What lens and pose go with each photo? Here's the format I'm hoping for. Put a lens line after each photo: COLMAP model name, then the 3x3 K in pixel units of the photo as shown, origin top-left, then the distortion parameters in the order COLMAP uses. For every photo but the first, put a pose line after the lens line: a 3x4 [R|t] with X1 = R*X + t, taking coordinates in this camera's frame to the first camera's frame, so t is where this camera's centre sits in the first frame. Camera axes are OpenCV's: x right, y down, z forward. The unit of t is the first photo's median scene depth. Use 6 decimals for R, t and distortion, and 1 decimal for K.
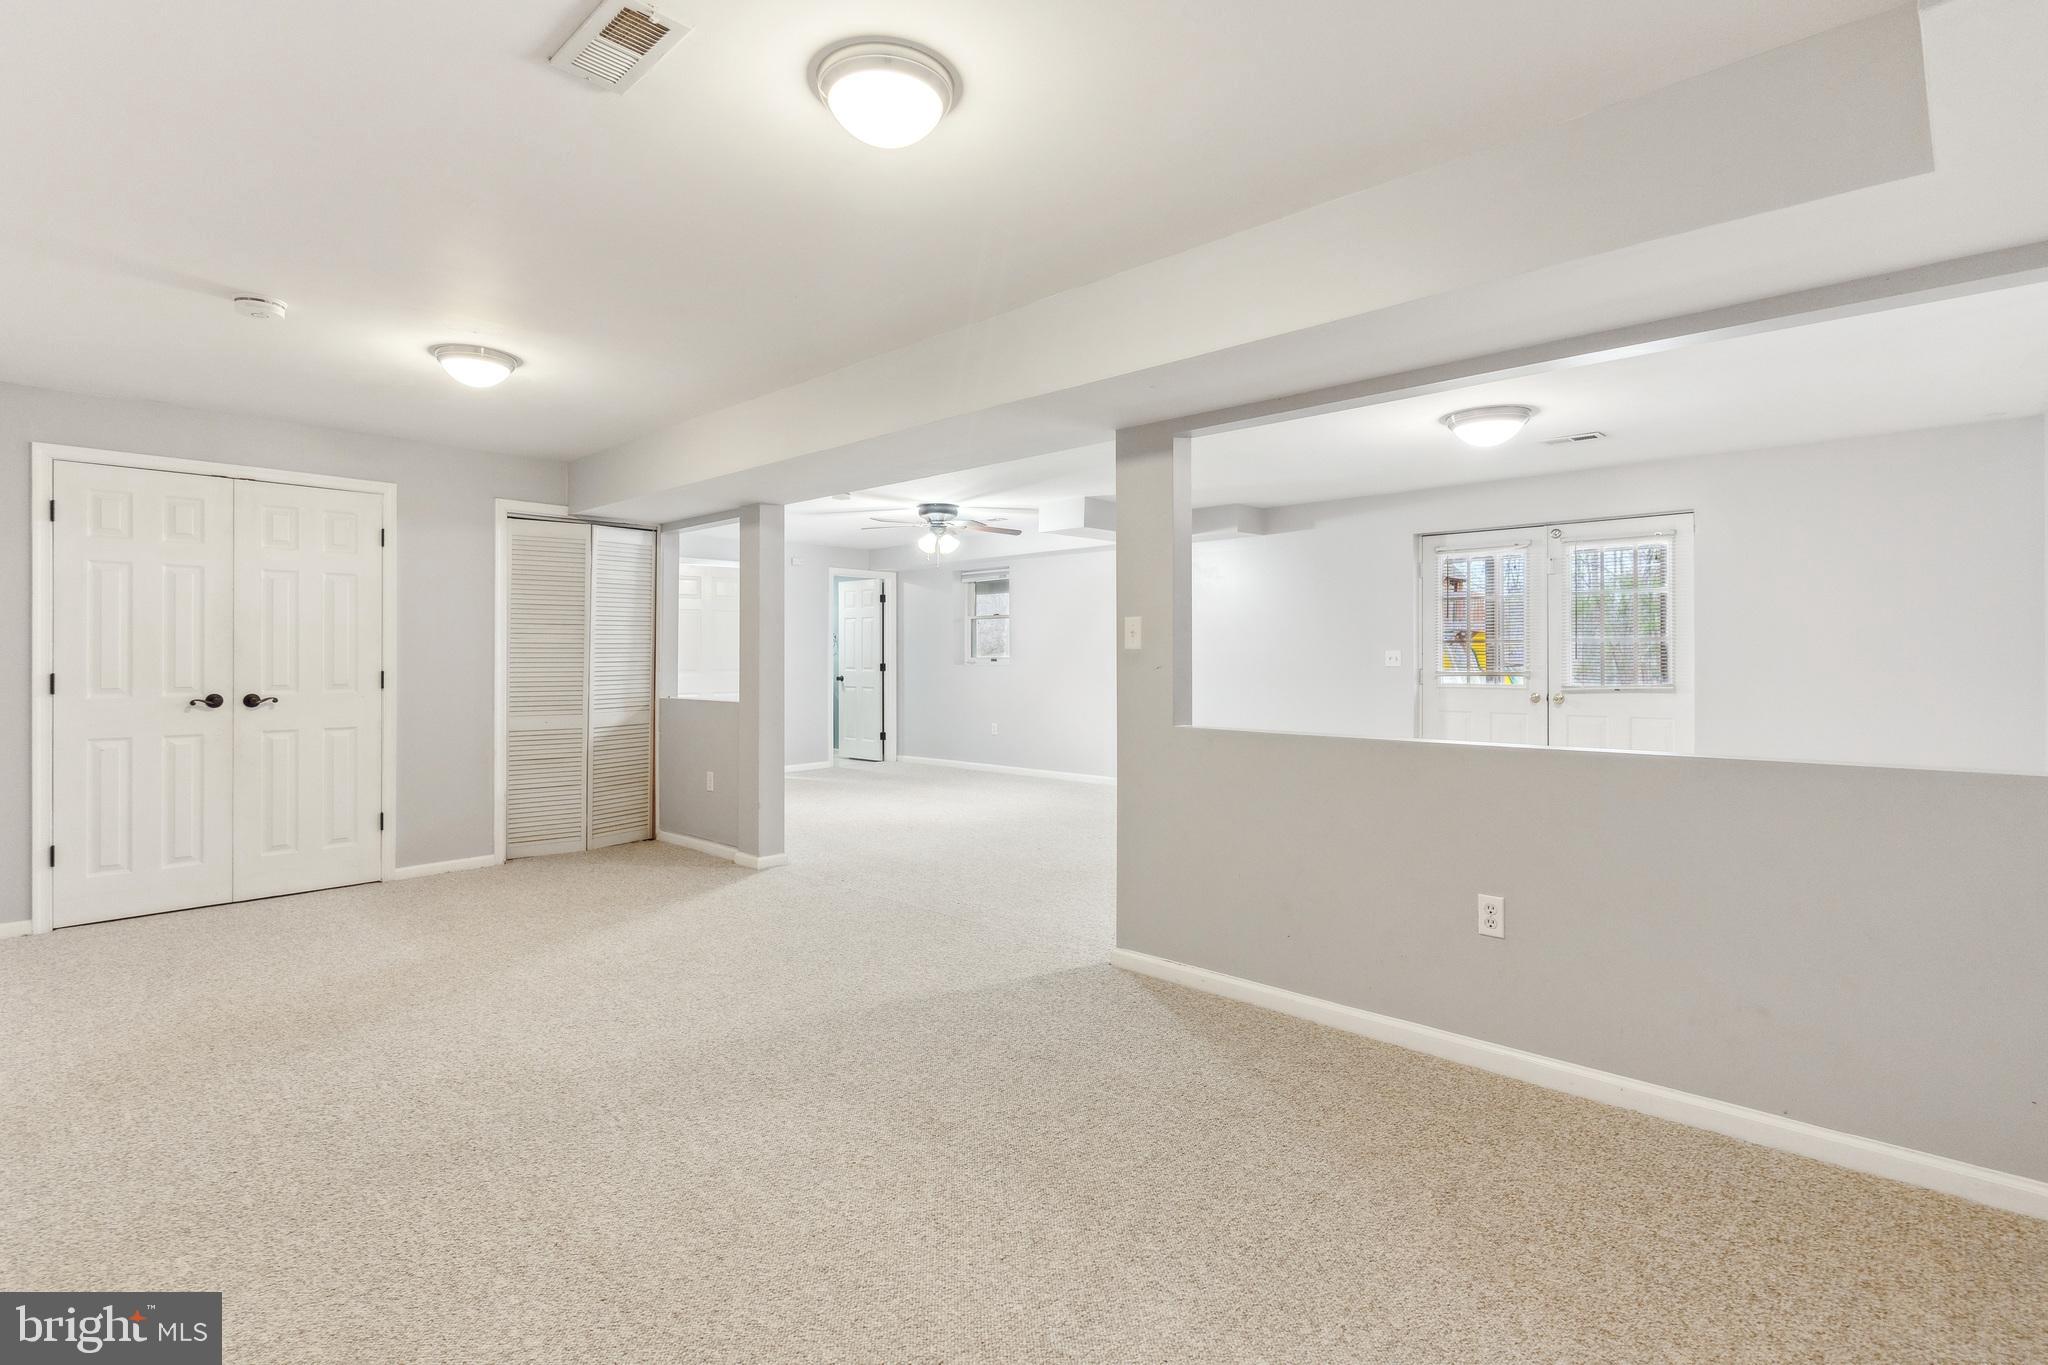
lens RADIAL K [[984.9, 0, 987.6], [0, 984.9, 674.2], [0, 0, 1]] dist [-0.001360, 0.000483]
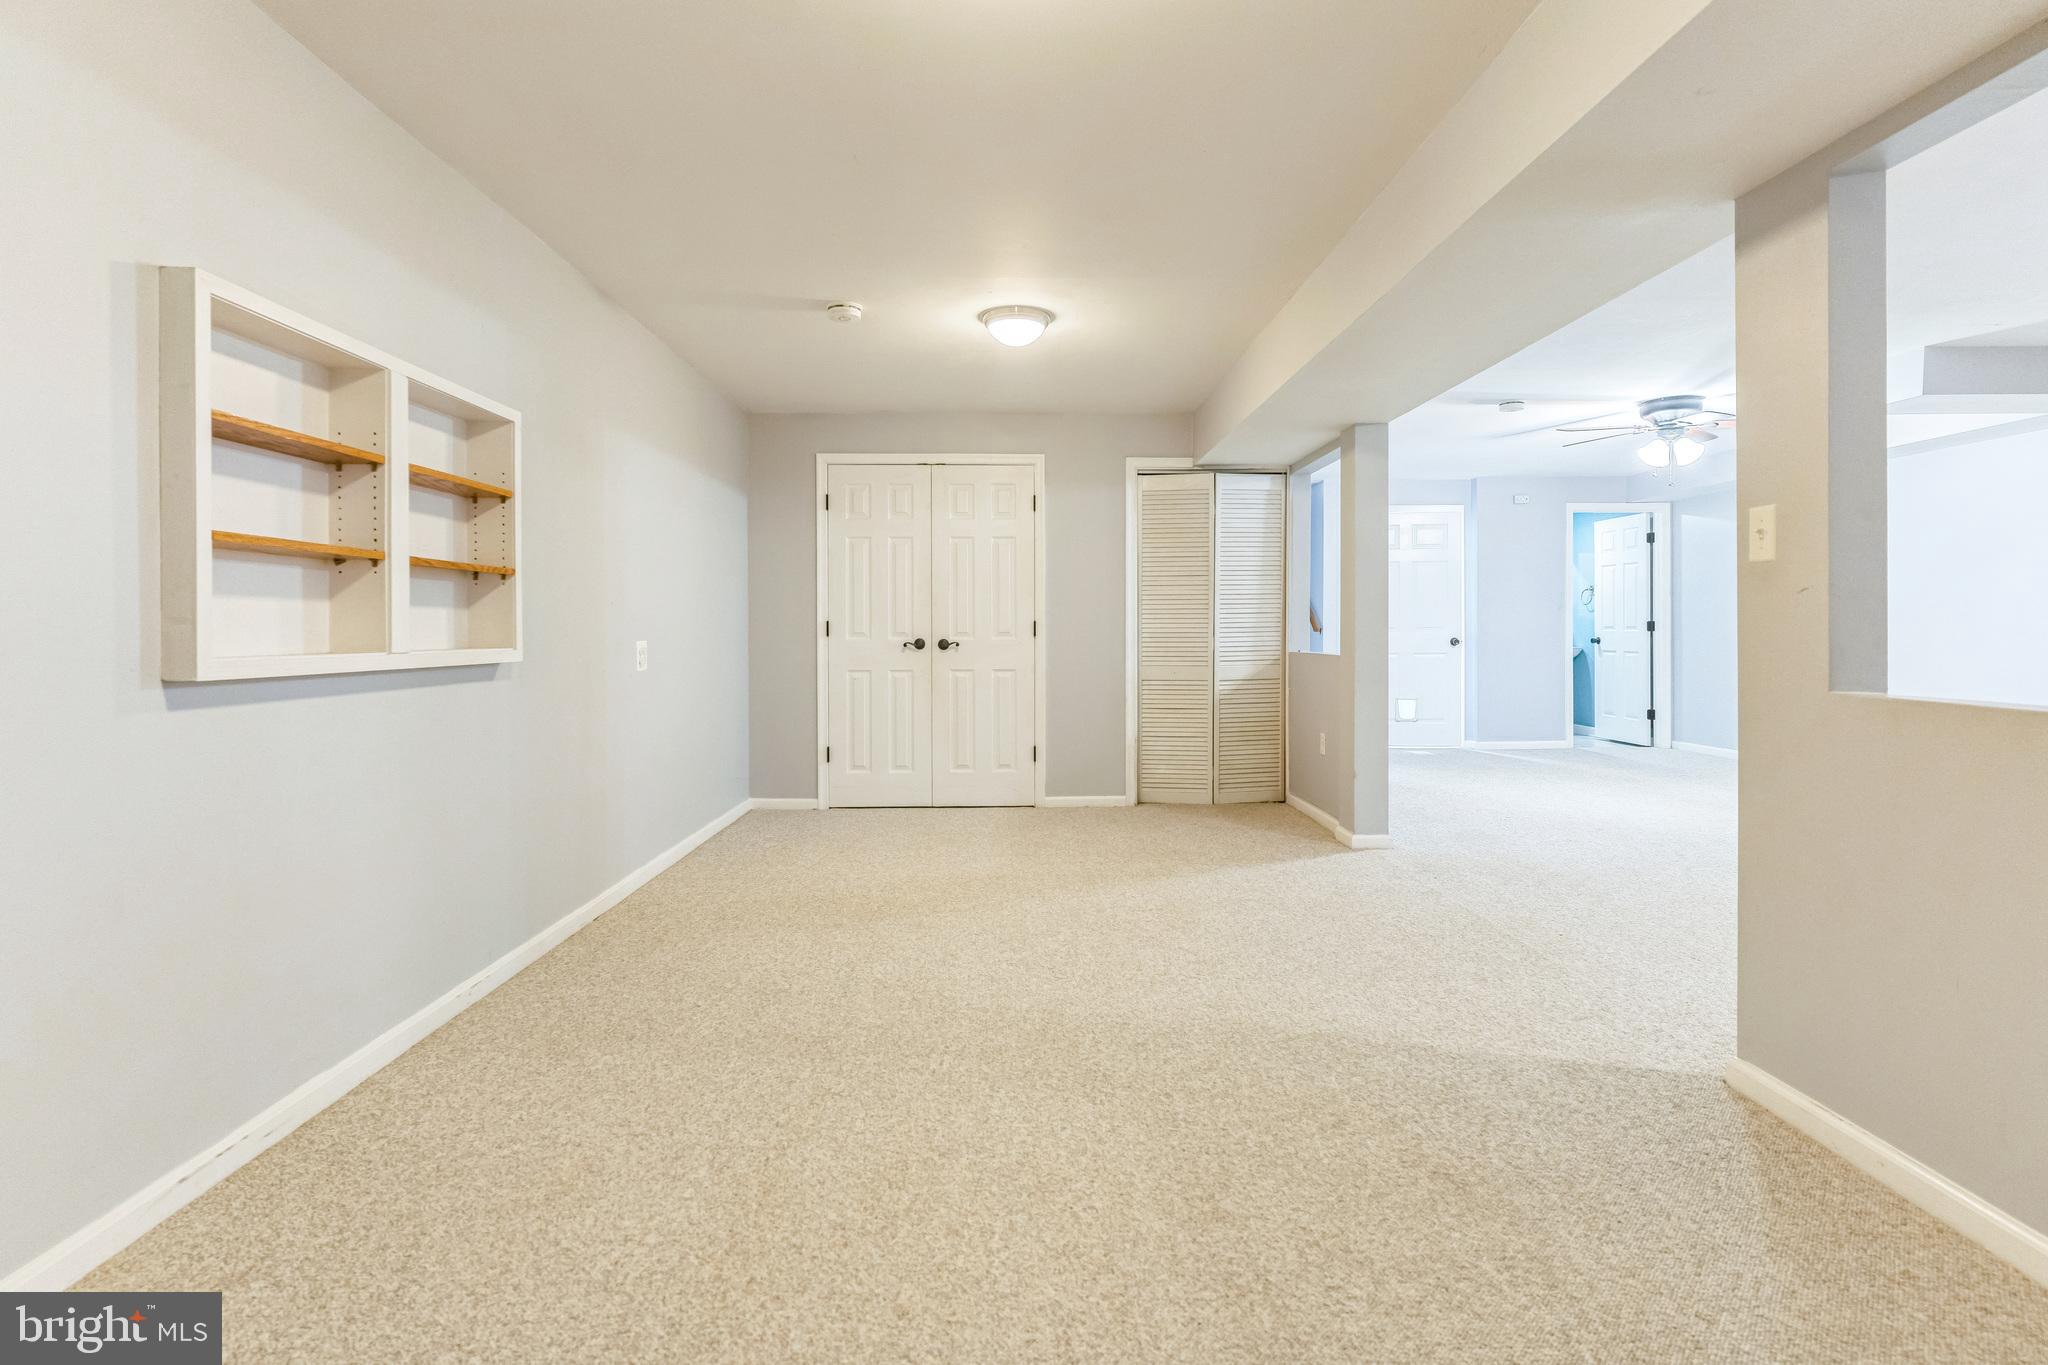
lens RADIAL K [[984.9, 0, 972.5], [0, 984.9, 638.7], [0, 0, 1]] dist [-0.001360, 0.000483]
pose [[0.705978, 0.010083, -0.708162, 0.144529], [-0.011736, 0.999928, 0.002538, 0.015992], [0.708136, 0.006519, 0.706046, 0.153758]]
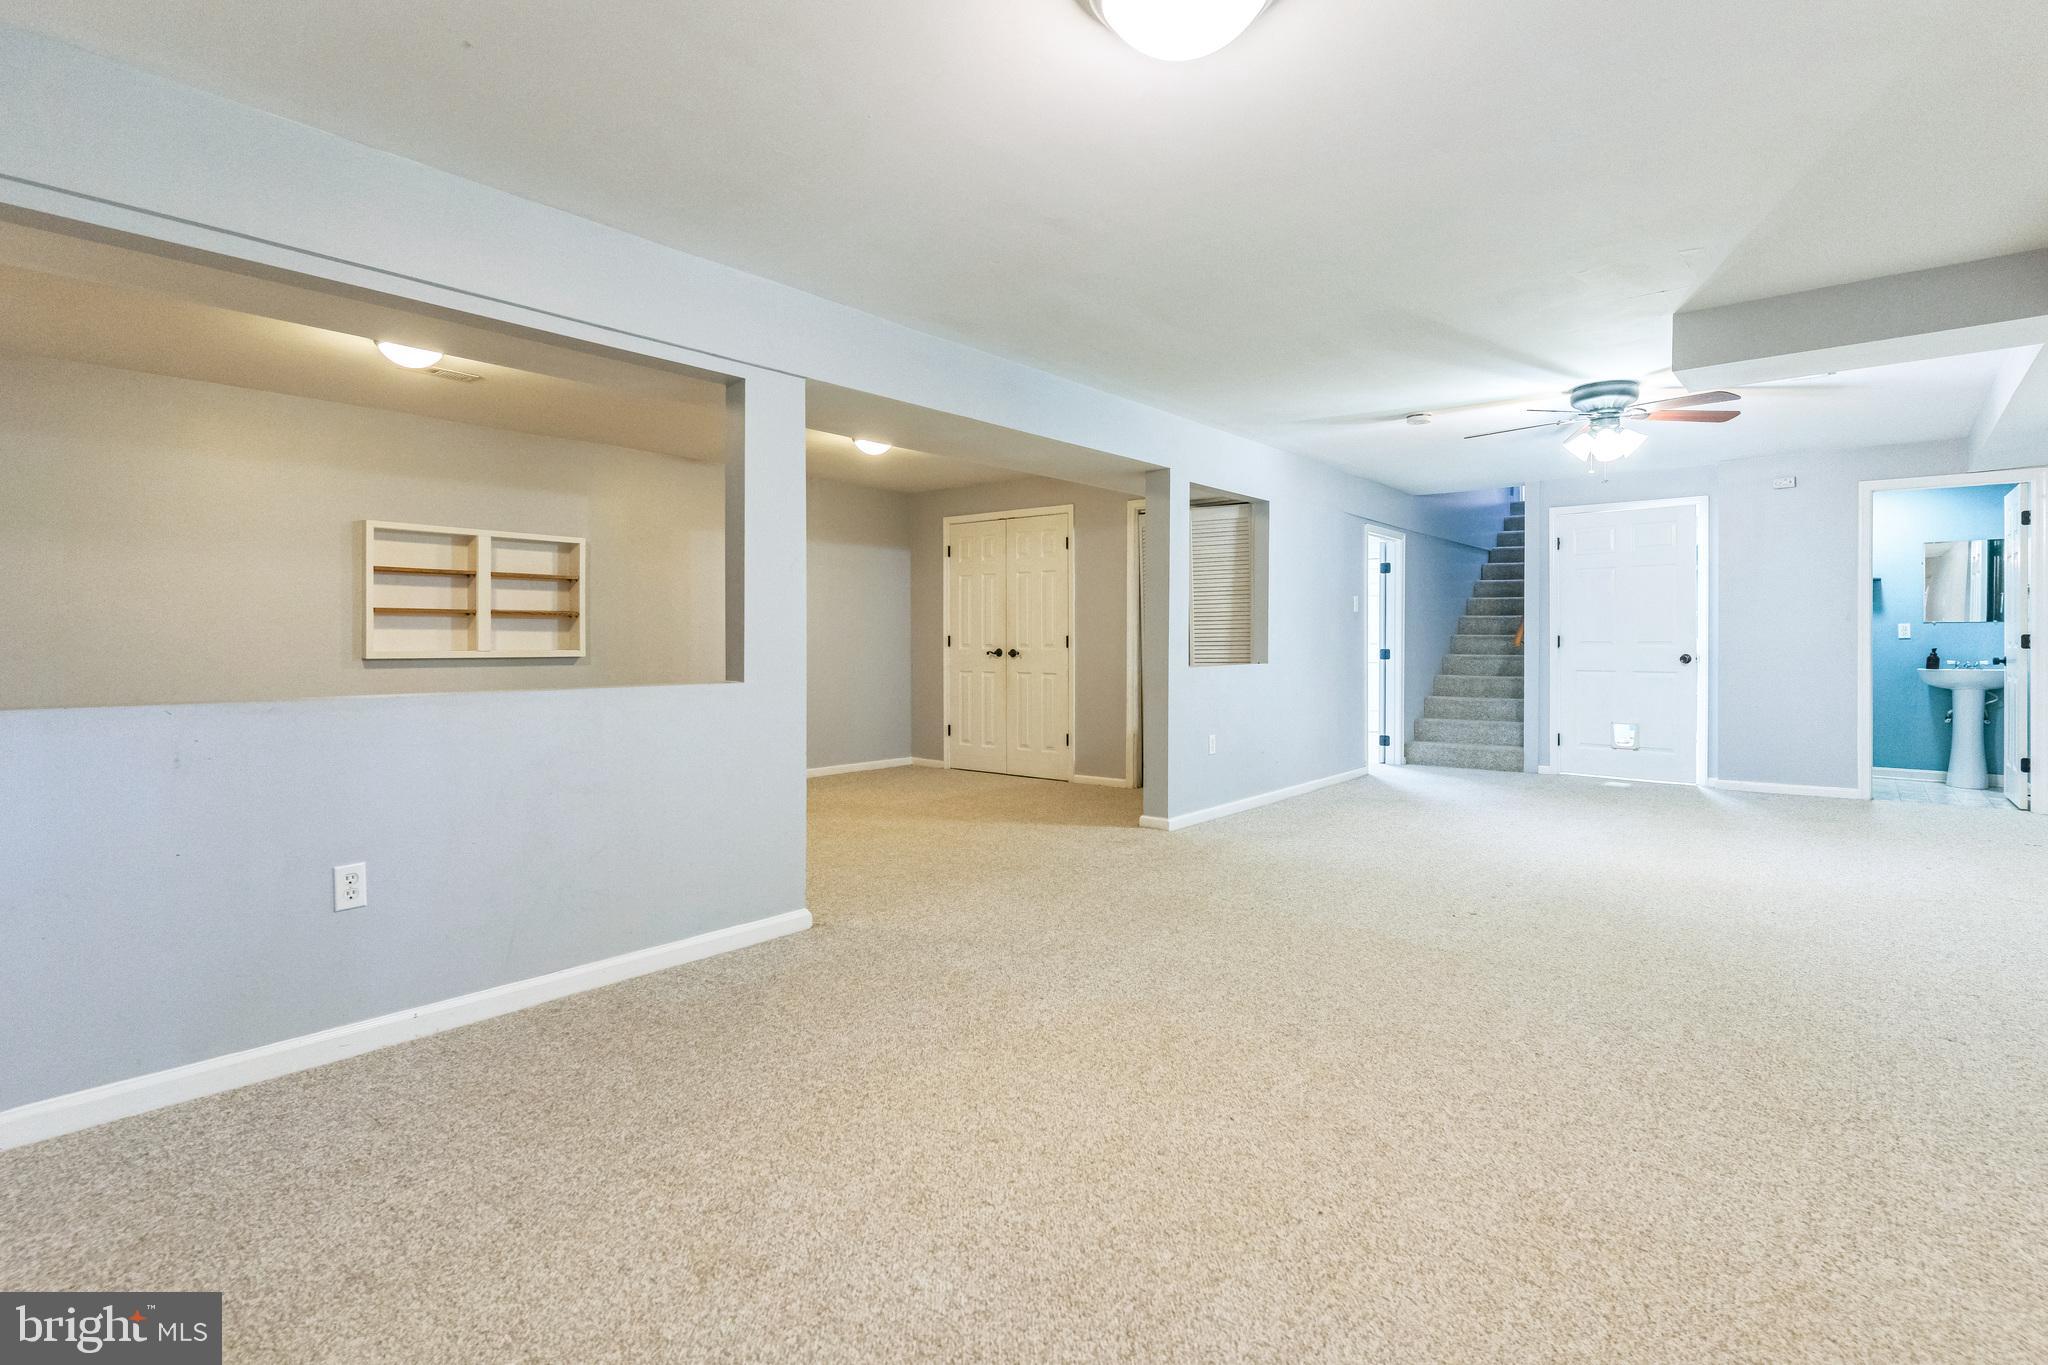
lens RADIAL K [[984.9, 0, 1036.2], [0, 984.9, 652.2], [0, 0, 1]] dist [-0.001360, 0.000483]
pose [[0.083012, 0.014569, -0.996442, 0.867788], [-0.016349, 0.999778, 0.013255, 0.003125], [0.996414, 0.015191, 0.083232, 0.880223]]
